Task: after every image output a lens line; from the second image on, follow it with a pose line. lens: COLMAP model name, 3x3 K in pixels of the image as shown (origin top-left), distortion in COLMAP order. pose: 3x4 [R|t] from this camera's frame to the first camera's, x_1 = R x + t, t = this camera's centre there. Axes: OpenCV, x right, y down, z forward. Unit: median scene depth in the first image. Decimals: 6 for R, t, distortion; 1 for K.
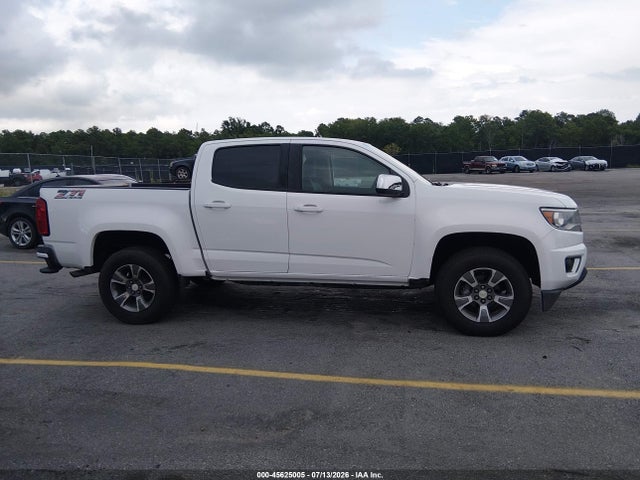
lens RADIAL K [[517.6, 0, 320.8], [0, 517.6, 260.0], [0, 0, 1]] dist [0.071051, -0.114017]
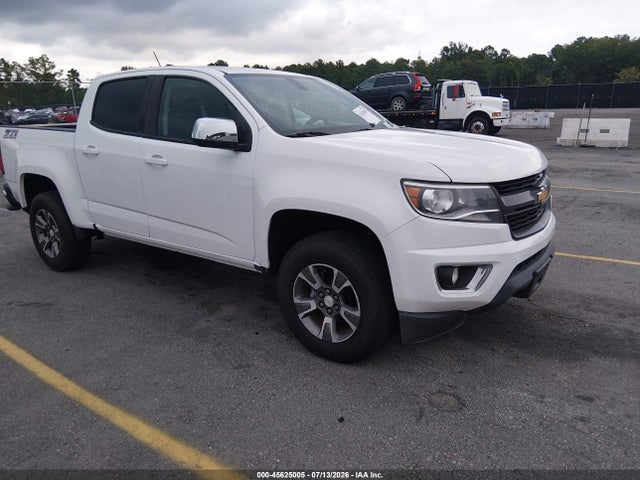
lens RADIAL K [[517.6, 0, 313.5], [0, 517.6, 248.1], [0, 0, 1]] dist [0.071051, -0.114017]
pose [[0.898889, 0.117010, -0.422264, 0.518447], [-0.072157, 0.990058, 0.120741, -0.075346], [0.432194, -0.078063, 0.898395, 0.352461]]
